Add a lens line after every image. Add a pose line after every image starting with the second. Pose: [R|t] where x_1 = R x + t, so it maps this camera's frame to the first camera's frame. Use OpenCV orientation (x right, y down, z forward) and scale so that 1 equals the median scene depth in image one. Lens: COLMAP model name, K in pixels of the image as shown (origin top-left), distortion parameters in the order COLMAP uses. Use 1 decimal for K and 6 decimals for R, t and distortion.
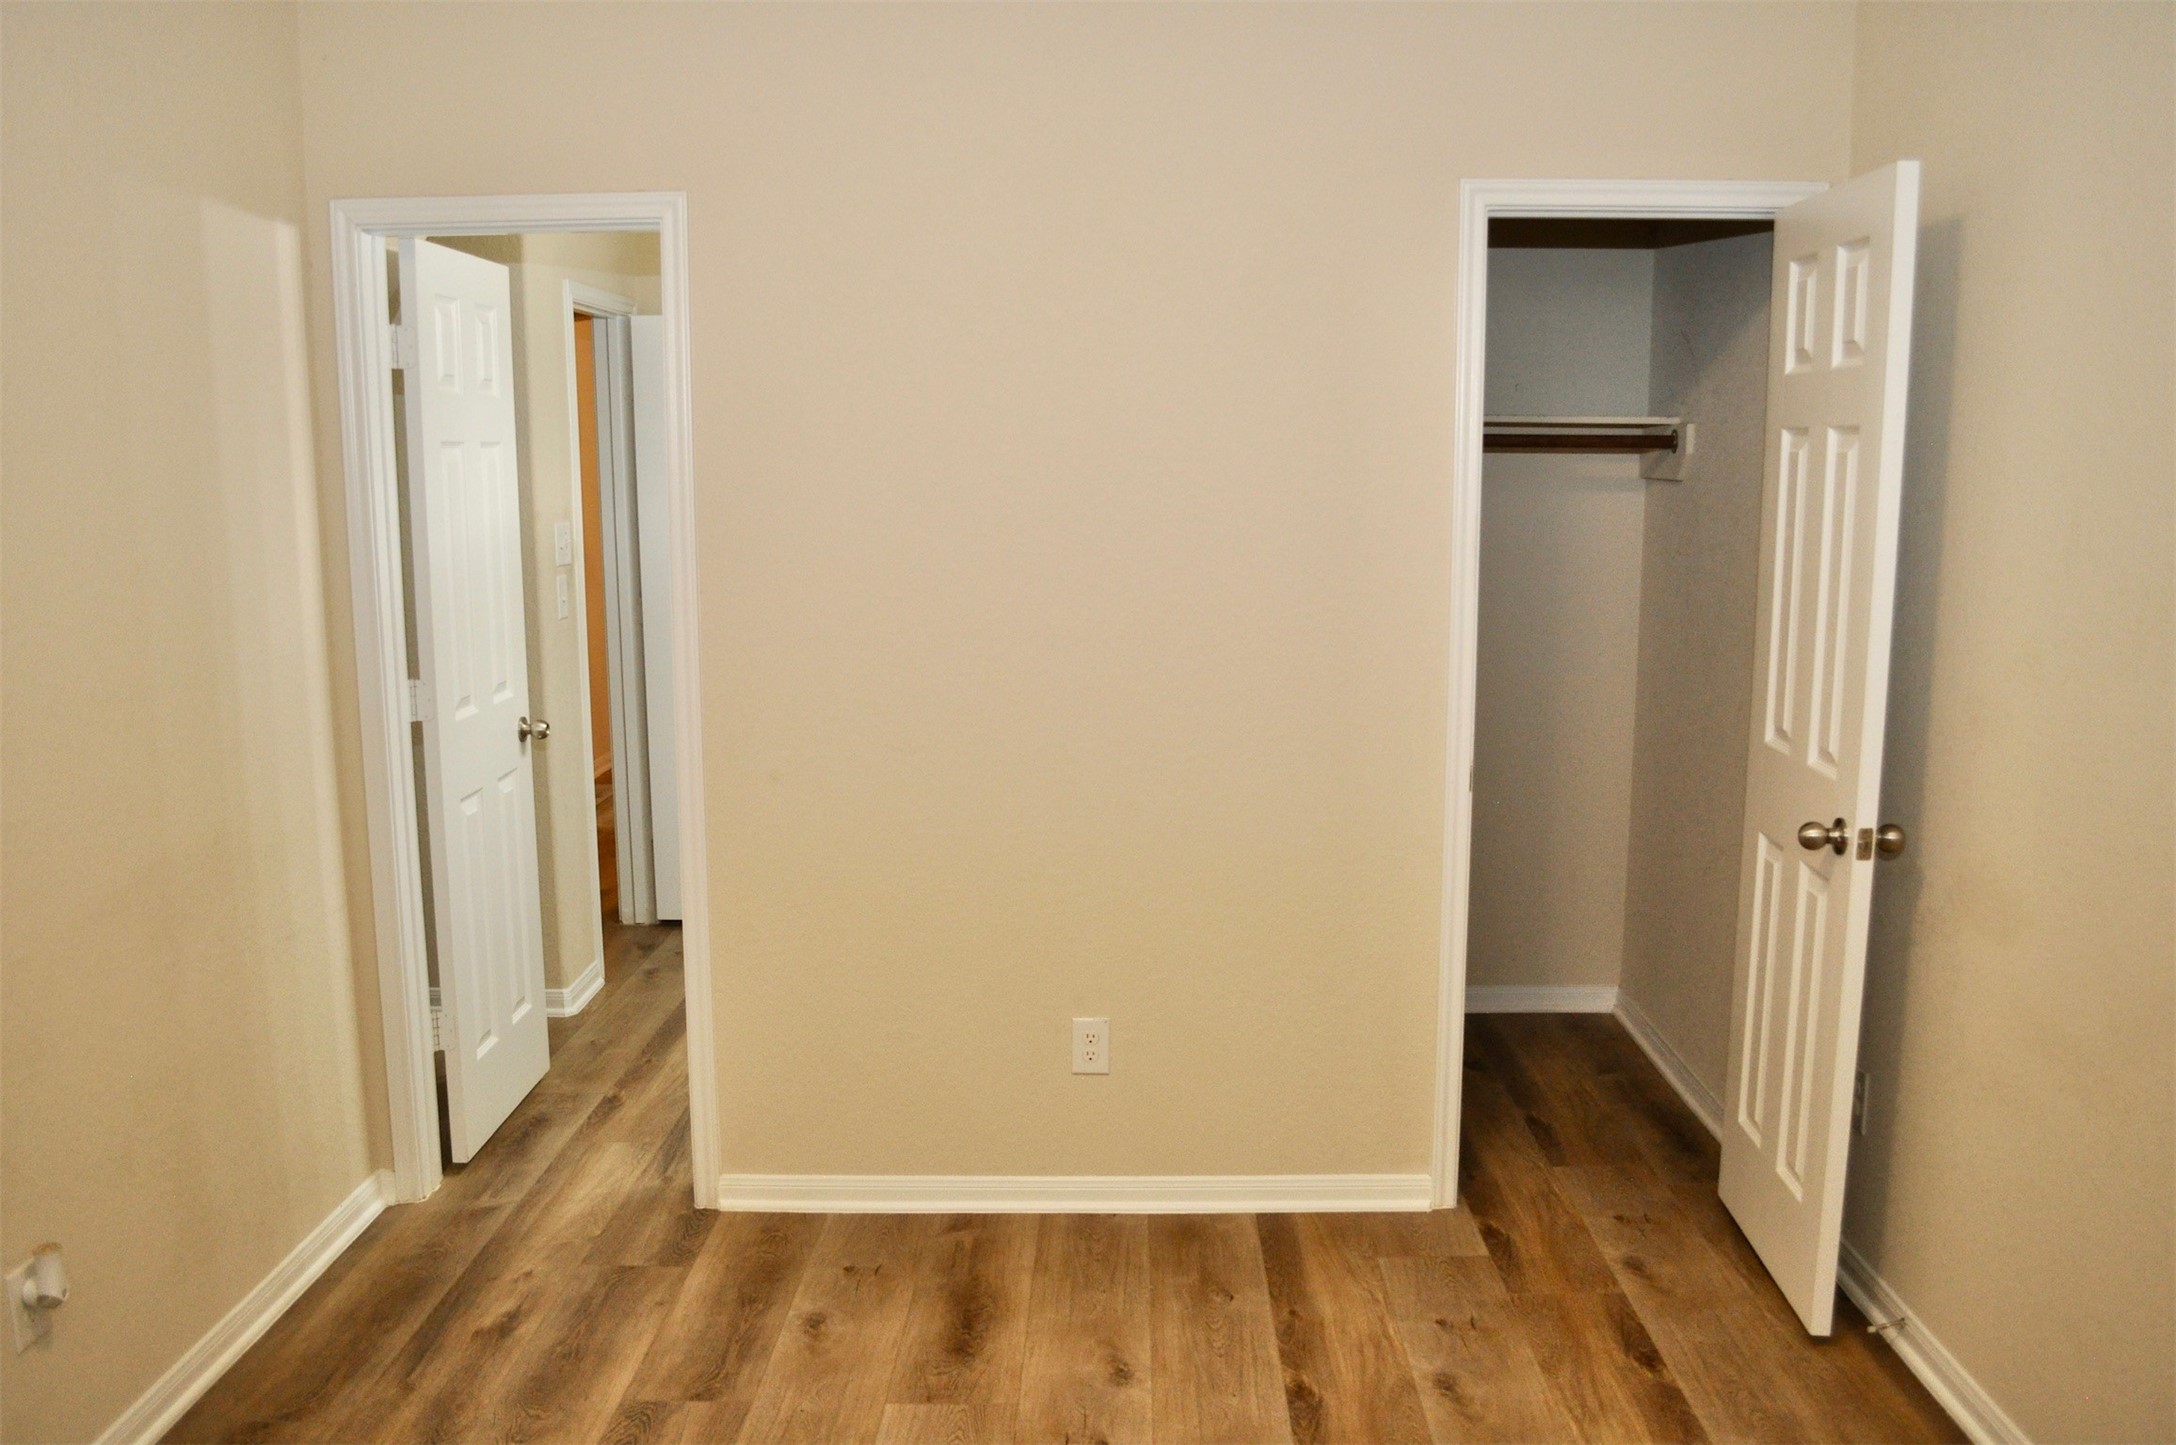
lens RADIAL K [[1742.7, 0, 1091.8], [0, 1742.7, 721.3], [0, 0, 1]] dist [-0.089965, 0.018532]
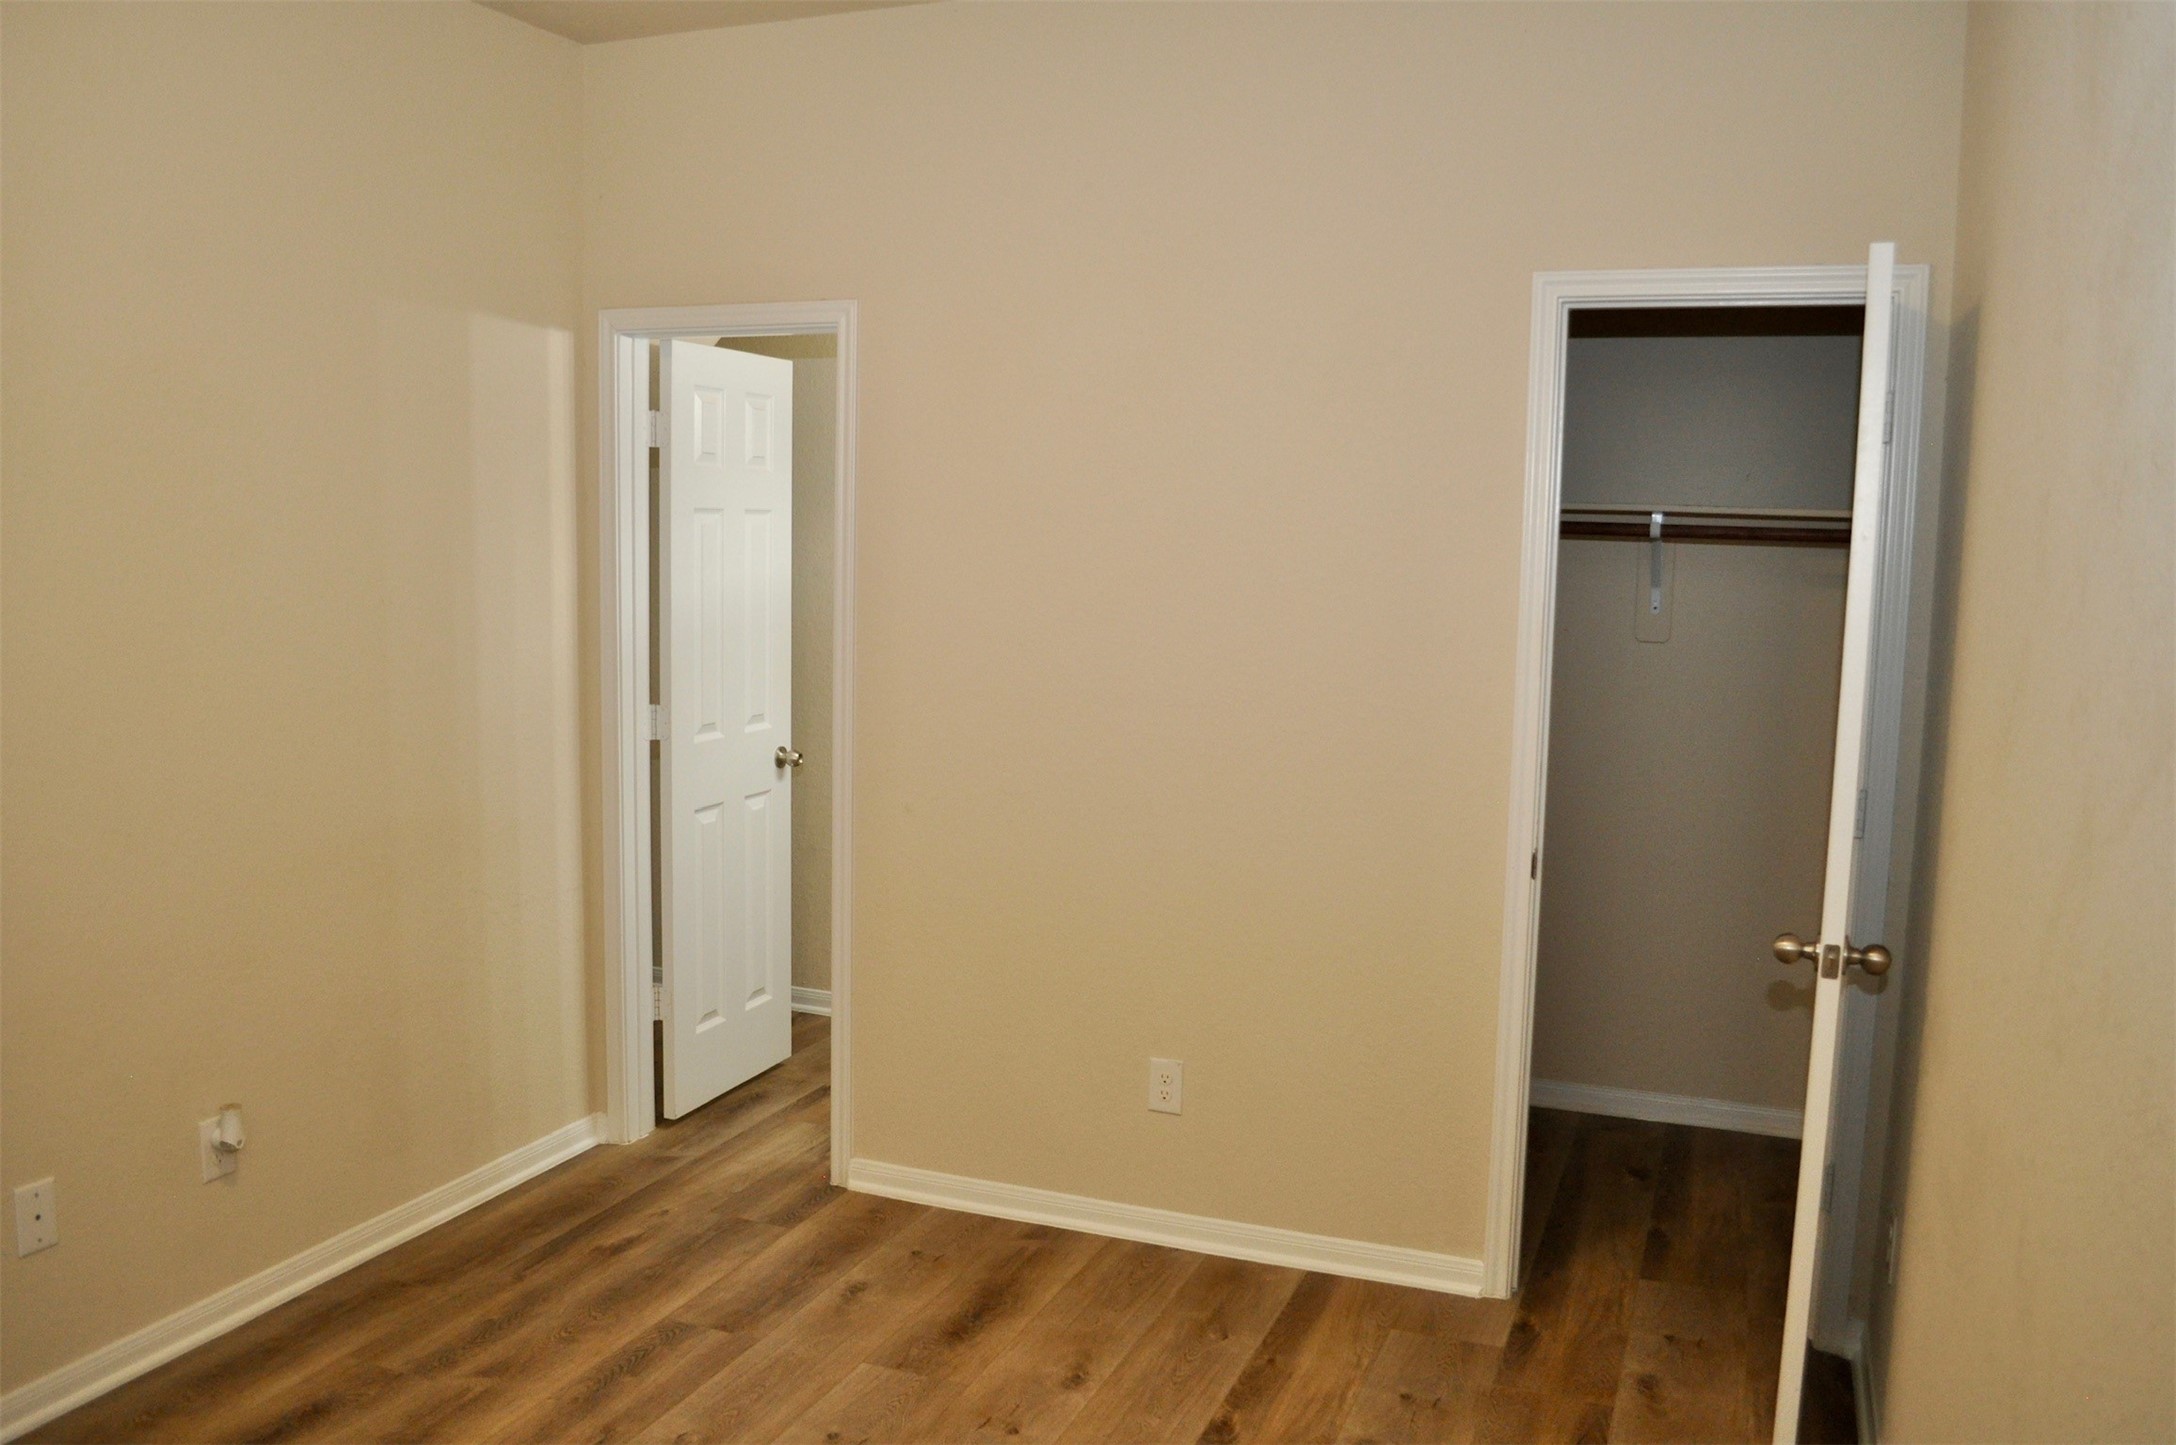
lens RADIAL K [[1742.7, 0, 1083.9], [0, 1742.7, 718.3], [0, 0, 1]] dist [-0.089965, 0.018532]
pose [[0.934320, 0.061007, -0.351175, 0.332100], [-0.077253, 0.996484, -0.032424, 0.000719], [0.347962, 0.057424, 0.935748, -0.026866]]
